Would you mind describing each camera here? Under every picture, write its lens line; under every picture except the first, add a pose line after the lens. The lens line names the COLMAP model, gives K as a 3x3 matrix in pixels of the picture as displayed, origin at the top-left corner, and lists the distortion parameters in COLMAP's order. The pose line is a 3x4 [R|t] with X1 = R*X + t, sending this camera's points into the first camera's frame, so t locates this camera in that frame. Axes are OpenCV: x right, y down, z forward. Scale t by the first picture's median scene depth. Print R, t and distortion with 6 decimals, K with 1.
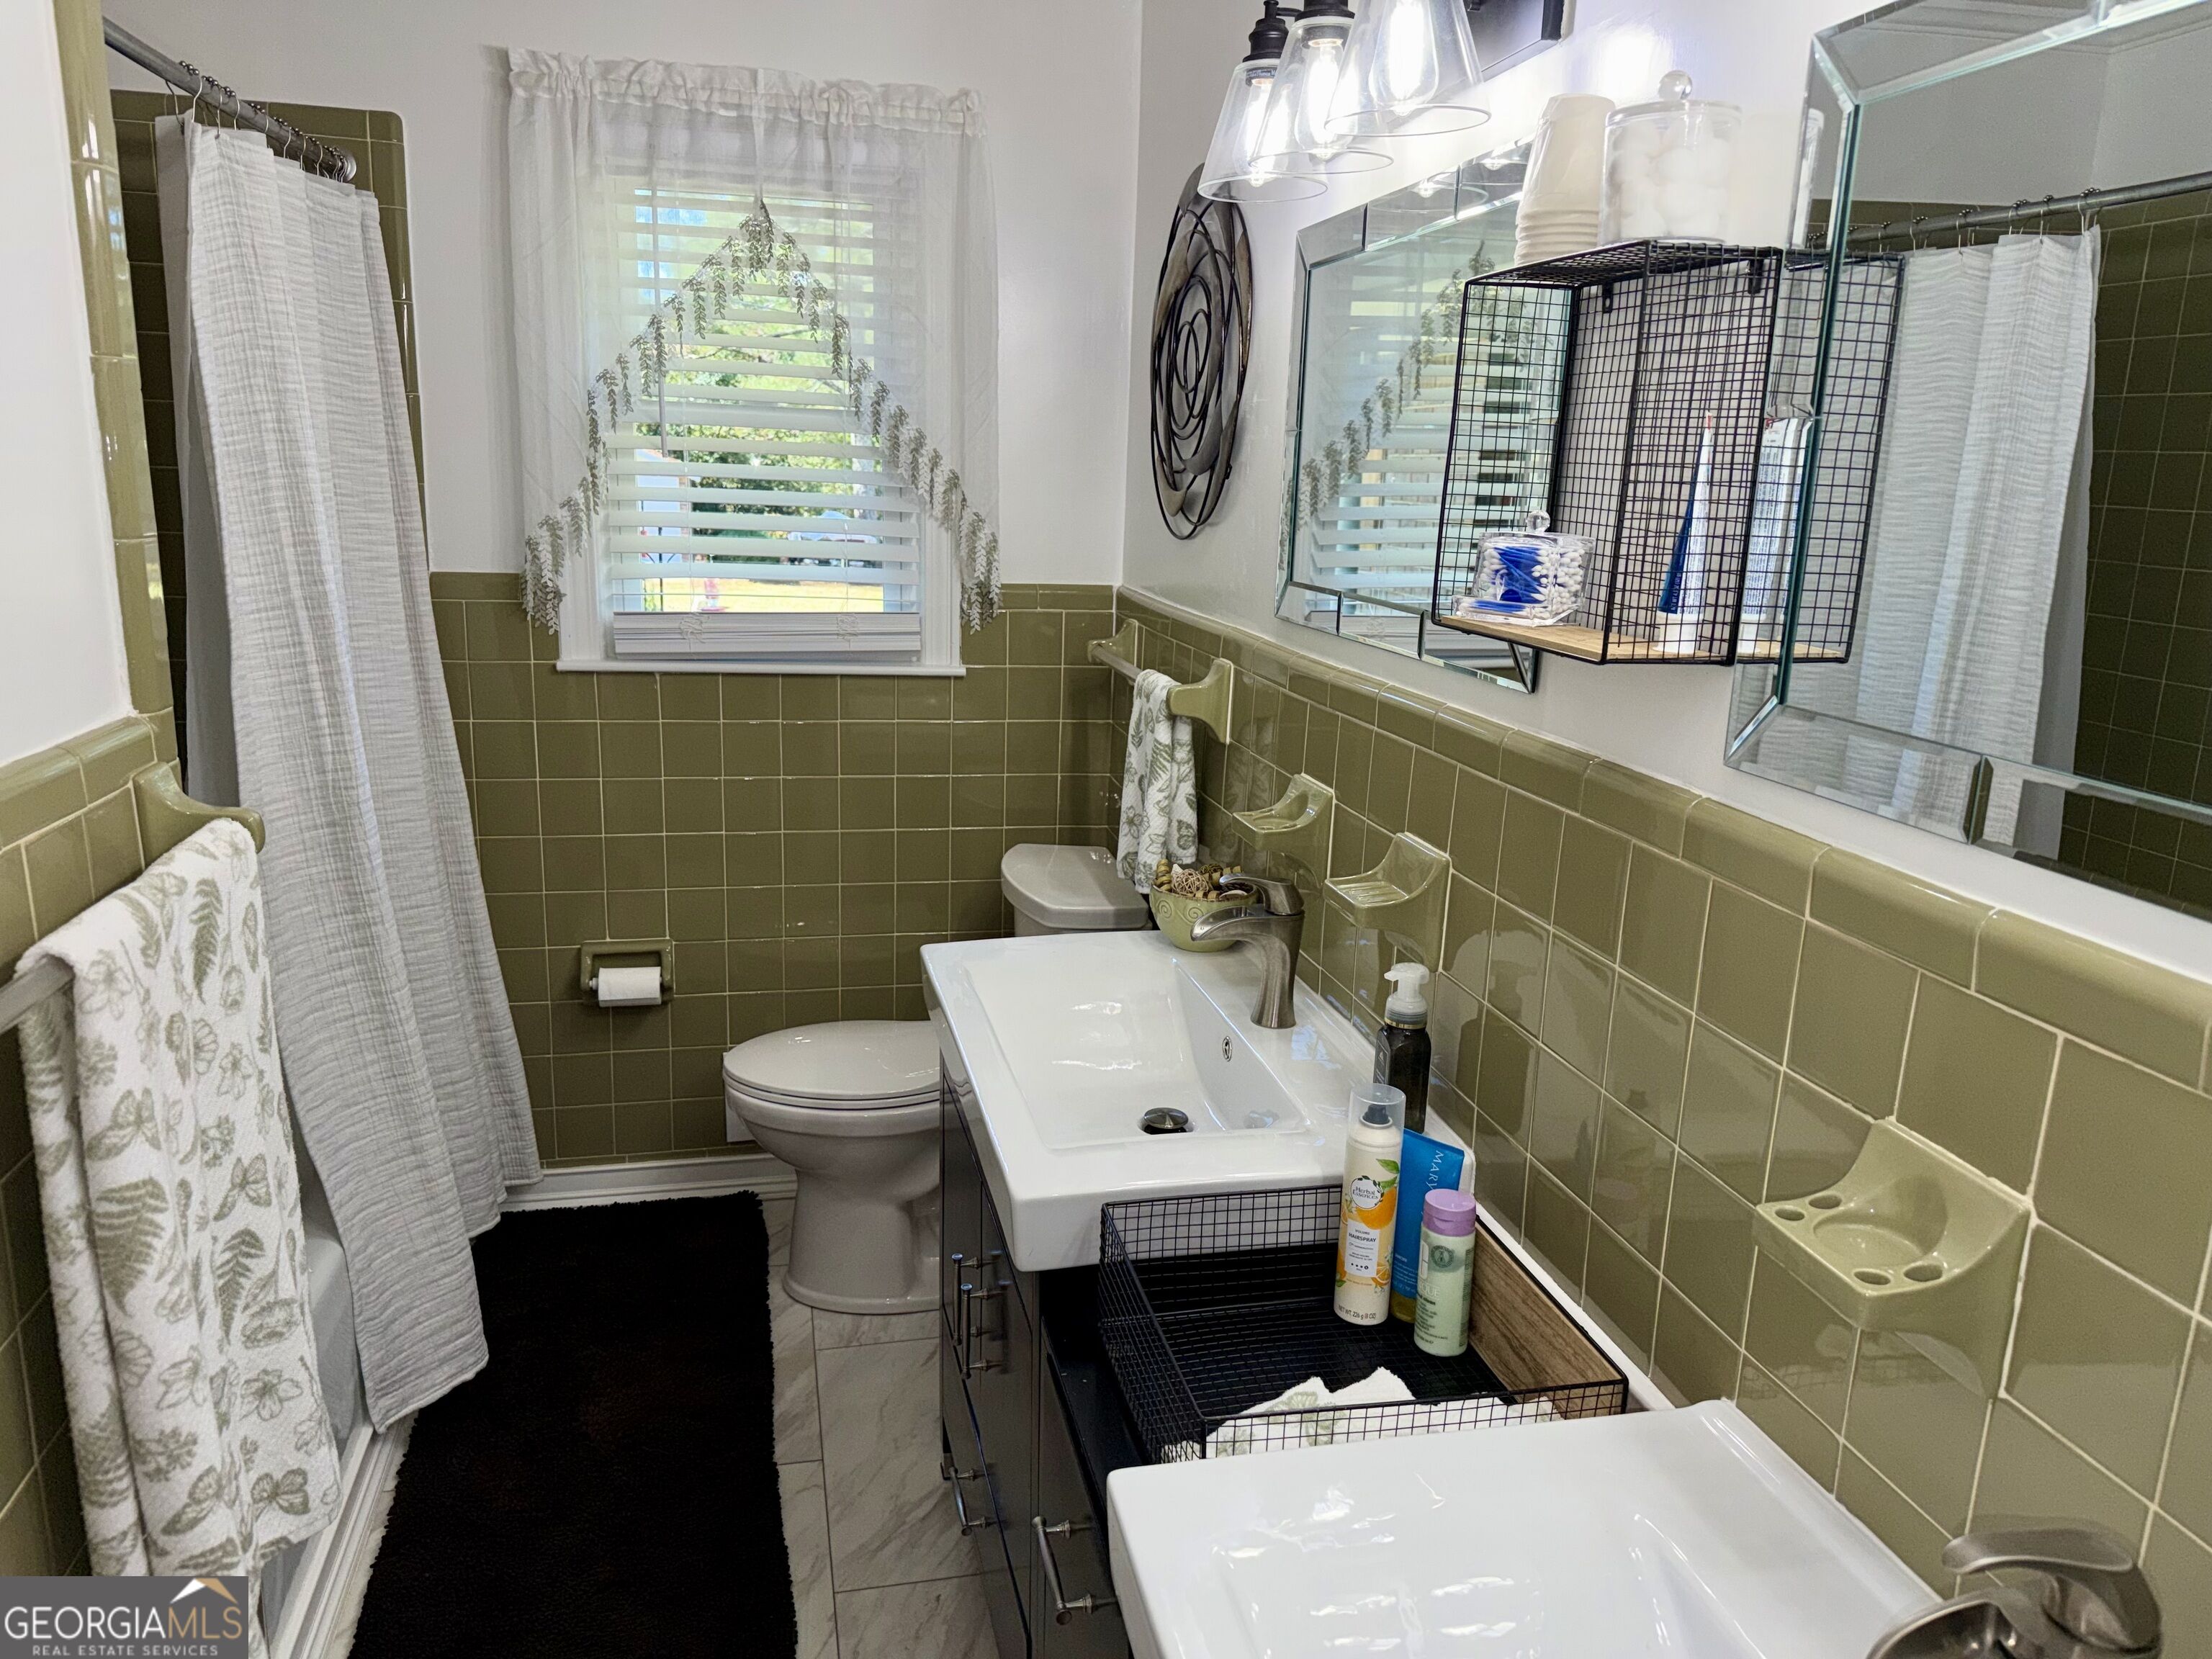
lens RADIAL K [[1563.3, 0, 1096.5], [0, 1563.3, 833.1], [0, 0, 1]] dist [0.099125, -0.129818]
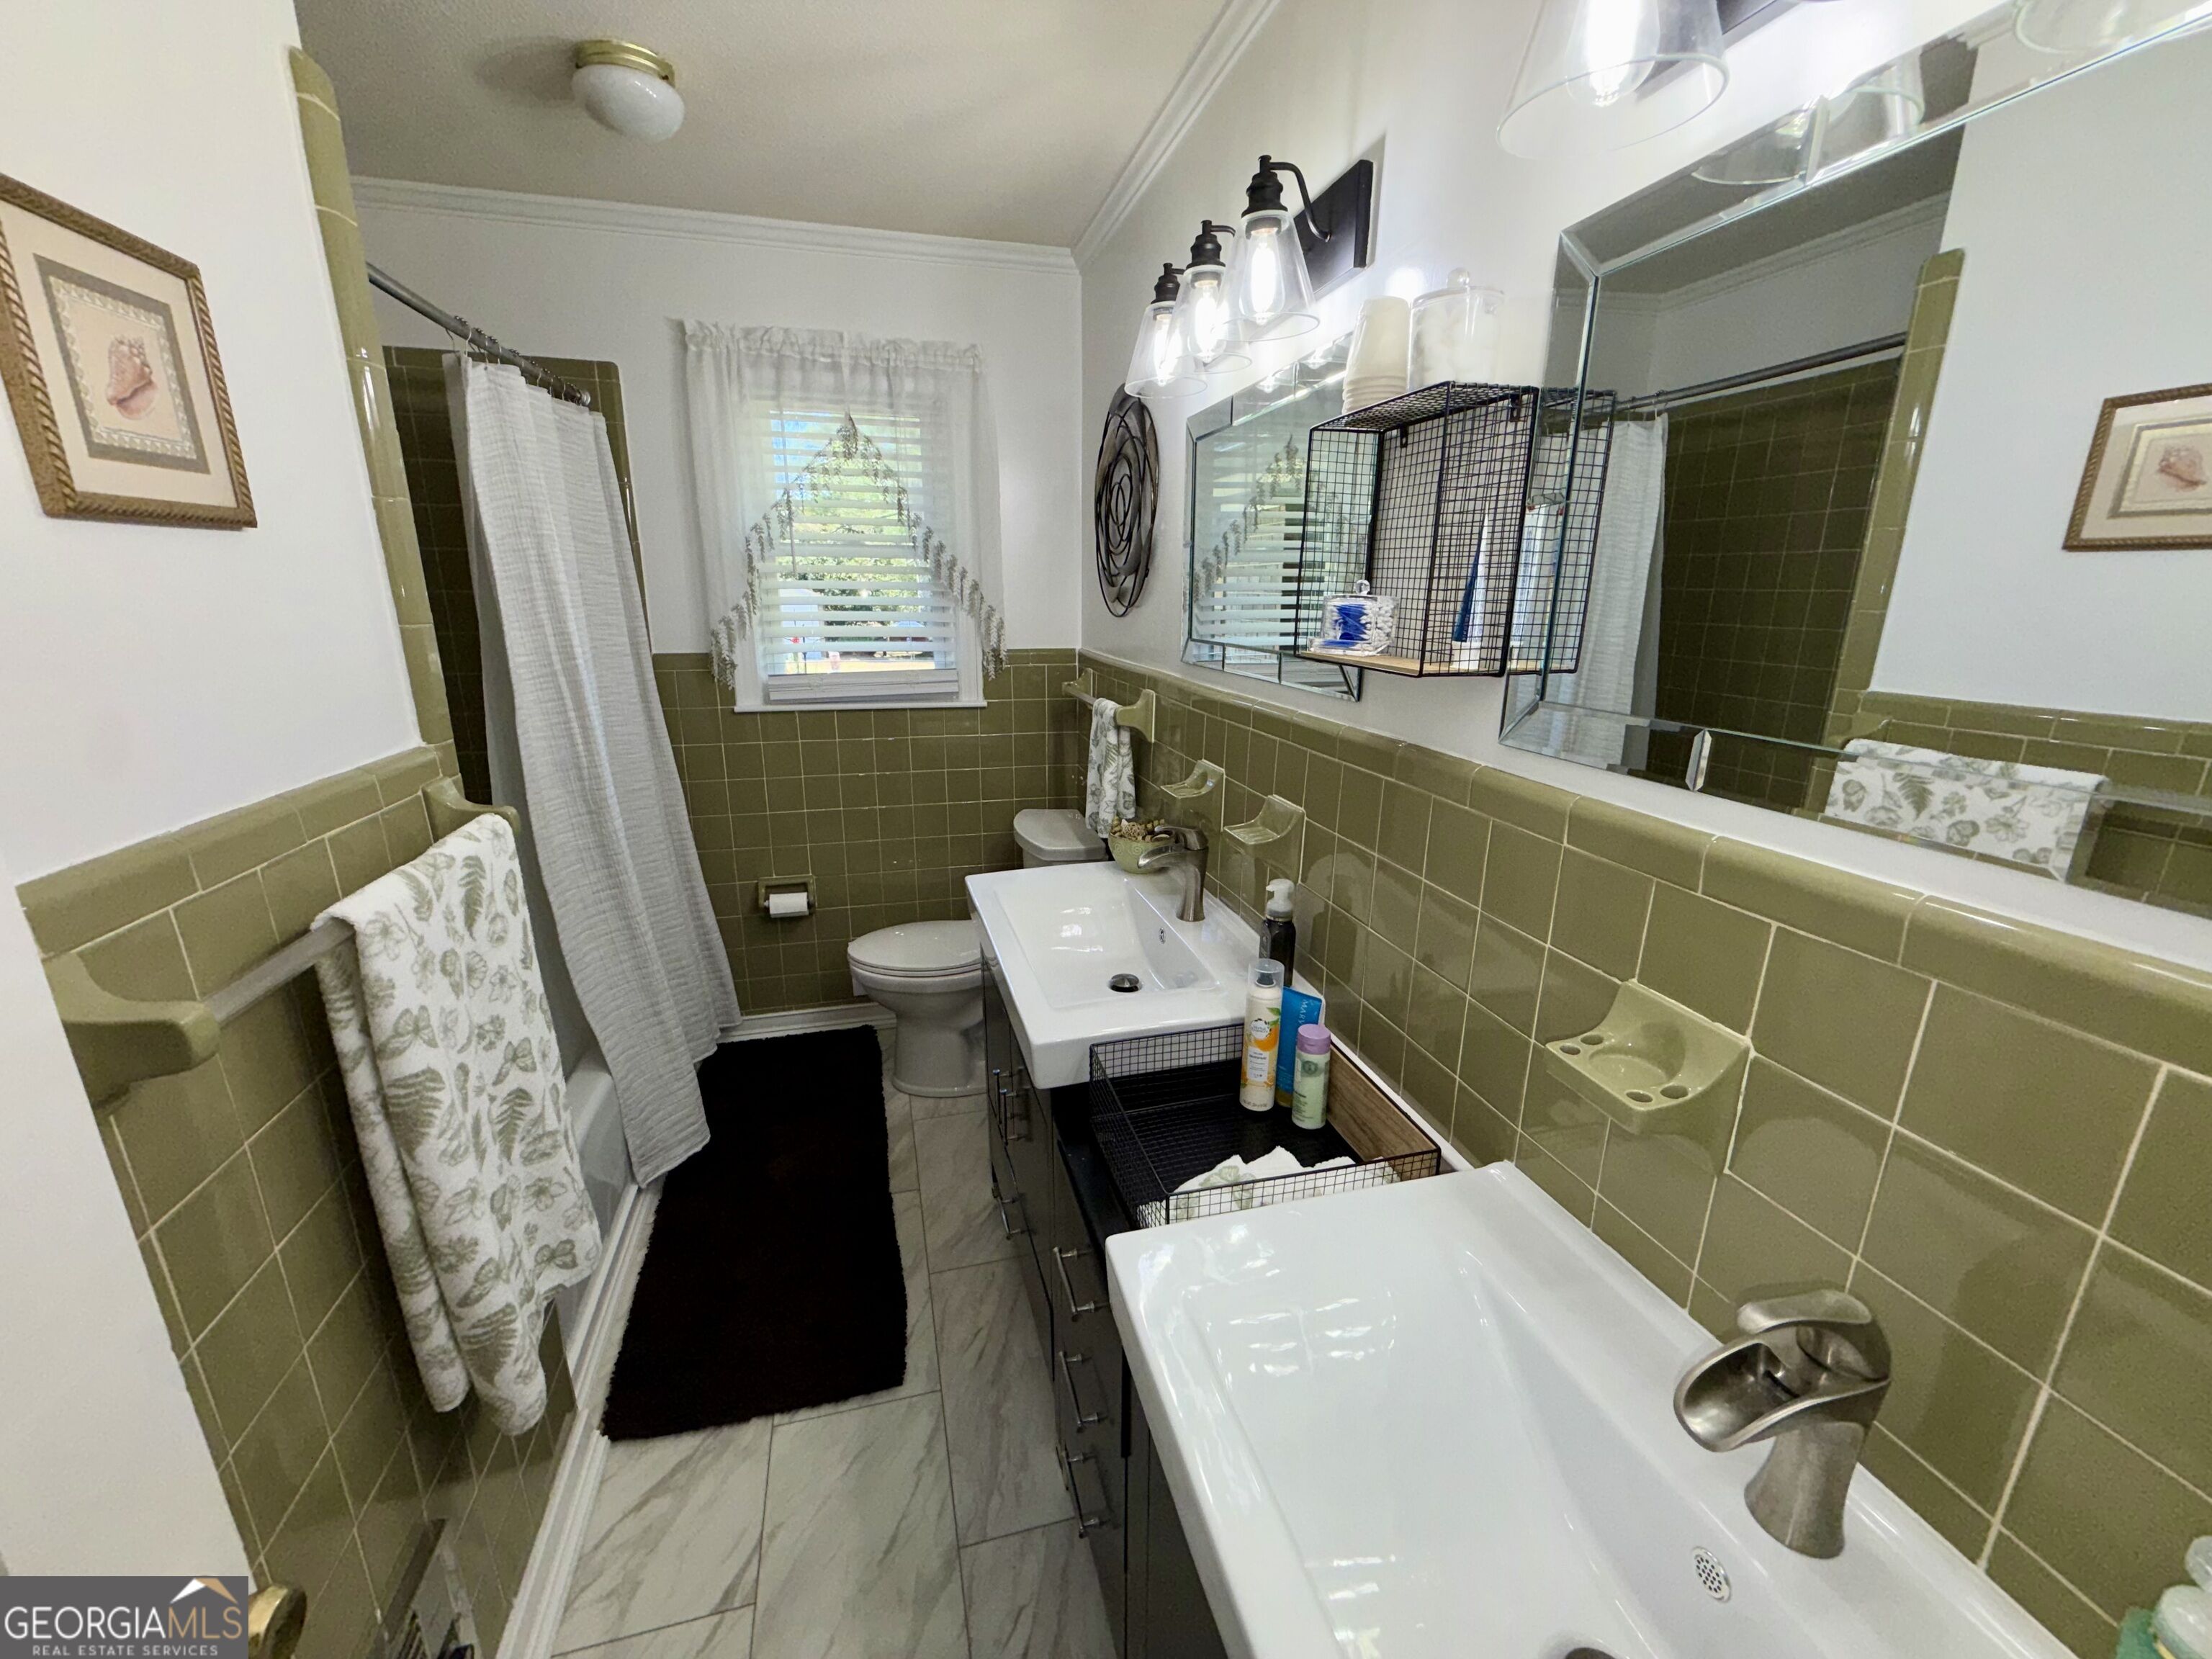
lens RADIAL K [[878.8, 0, 1098.3], [0, 878.8, 830.0], [0, 0, 1]] dist [0.004177, 0.000154]
pose [[0.998680, -0.035945, 0.036698, -0.008766], [0.034625, 0.998752, 0.035994, -0.002536], [-0.037946, -0.034676, 0.998678, 0.108274]]
